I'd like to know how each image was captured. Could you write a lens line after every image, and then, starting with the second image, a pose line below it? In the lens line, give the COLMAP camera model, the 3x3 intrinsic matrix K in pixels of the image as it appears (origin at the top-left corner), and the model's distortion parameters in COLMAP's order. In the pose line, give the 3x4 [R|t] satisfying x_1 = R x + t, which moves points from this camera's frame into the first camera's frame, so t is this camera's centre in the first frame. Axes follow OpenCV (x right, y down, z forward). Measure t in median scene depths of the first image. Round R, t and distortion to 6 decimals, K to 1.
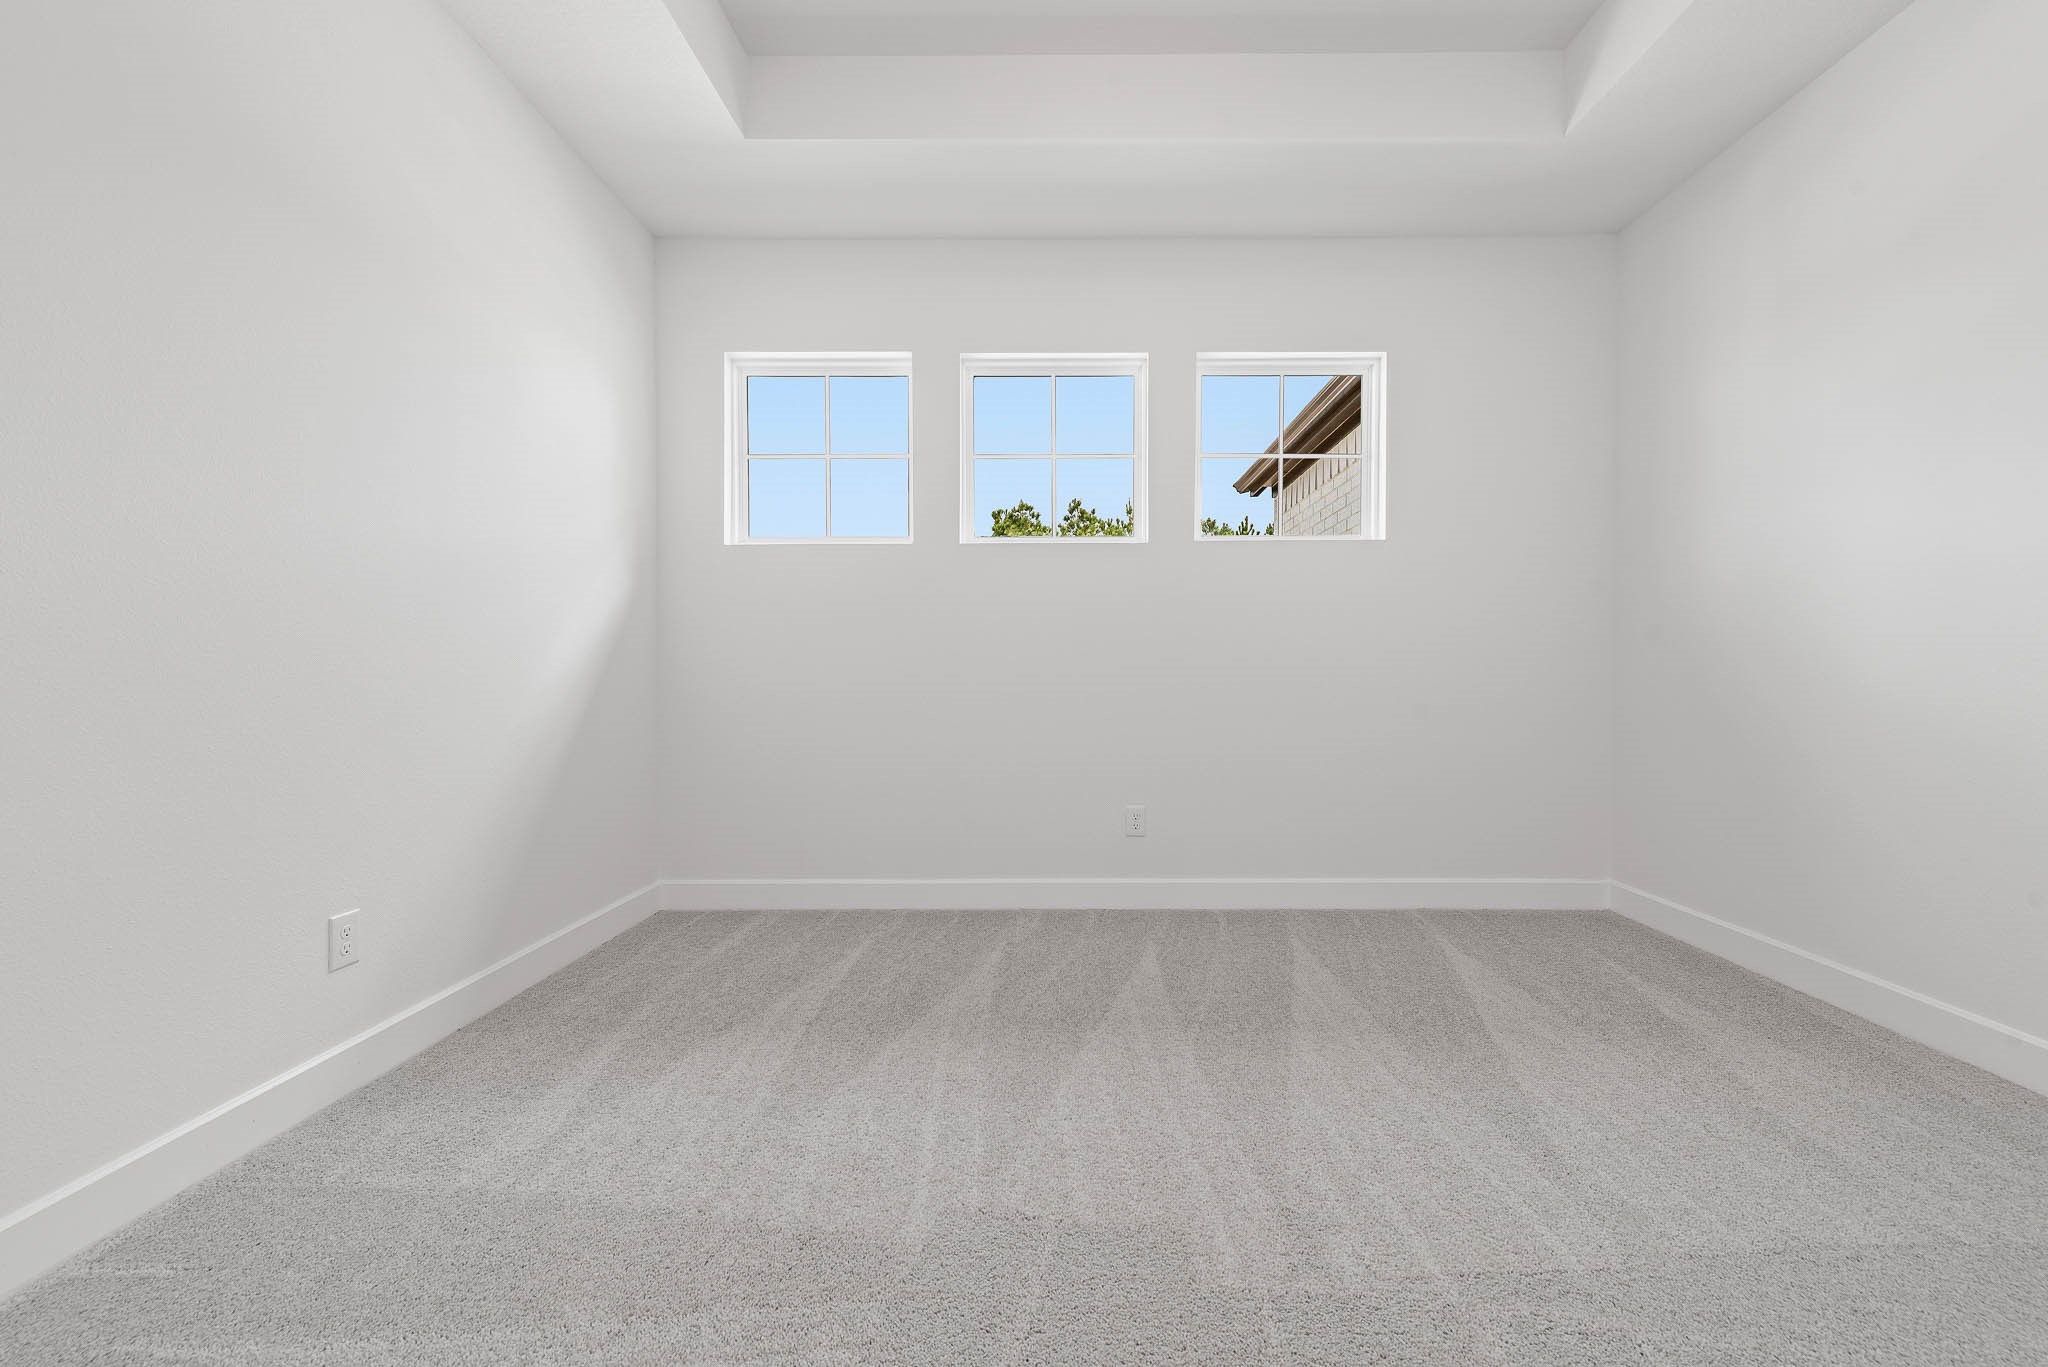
lens RADIAL K [[806.7, 0, 1042.1], [0, 806.7, 680.2], [0, 0, 1]] dist [0.007391, -0.001141]
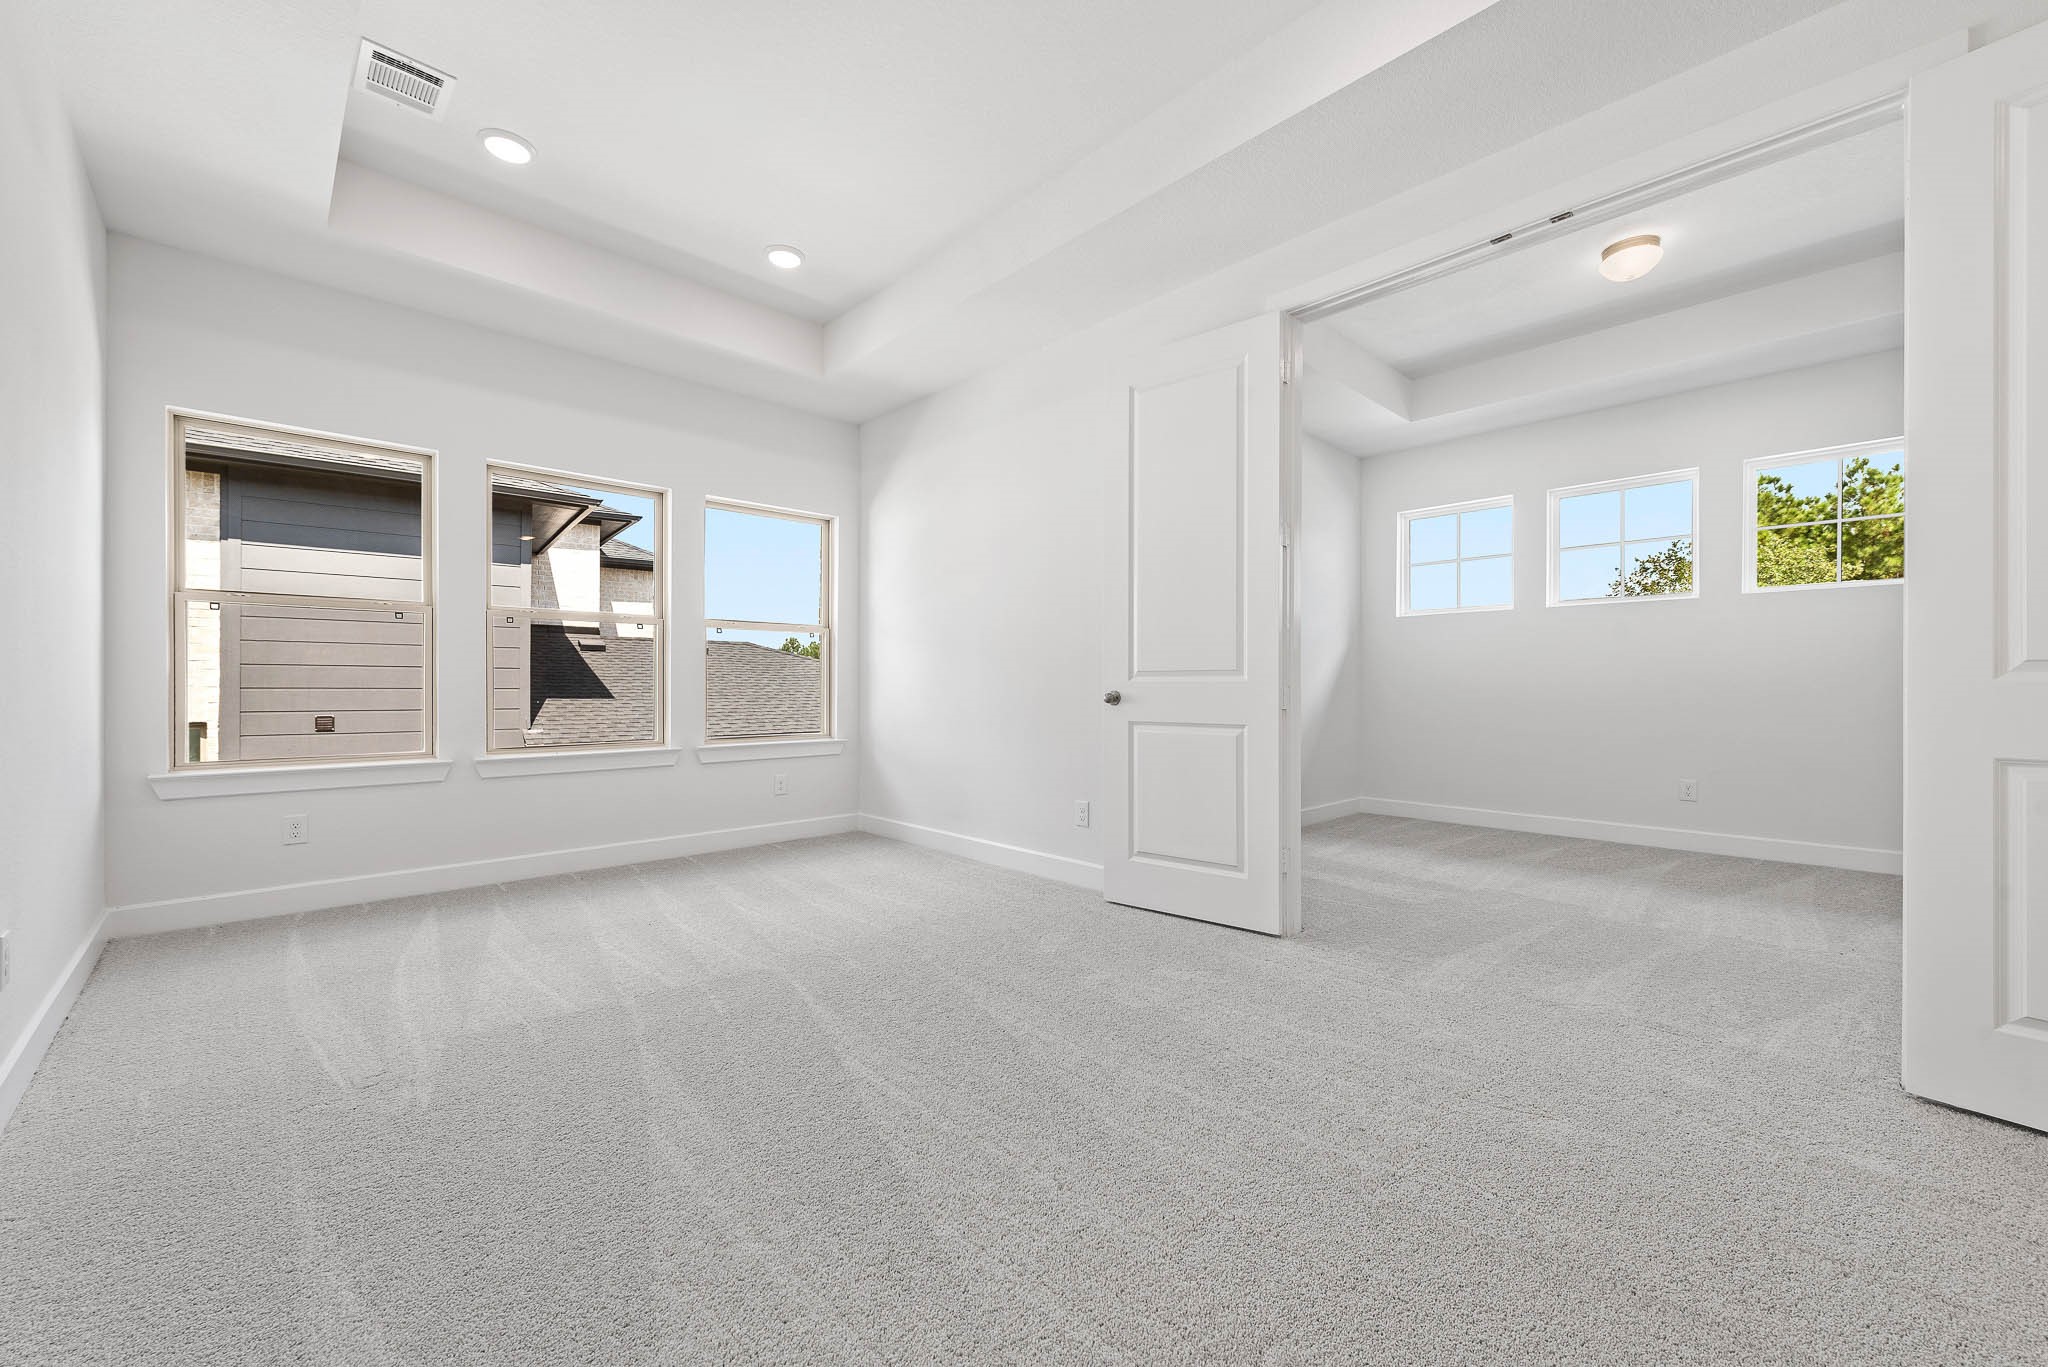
lens RADIAL K [[806.7, 0, 1038.6], [0, 806.7, 688.4], [0, 0, 1]] dist [0.007391, -0.001141]
pose [[0.717762, 0.002251, -0.696285, 0.287308], [-0.009646, 0.999931, -0.006710, 0.013994], [0.696222, 0.011532, 0.717734, -0.838352]]
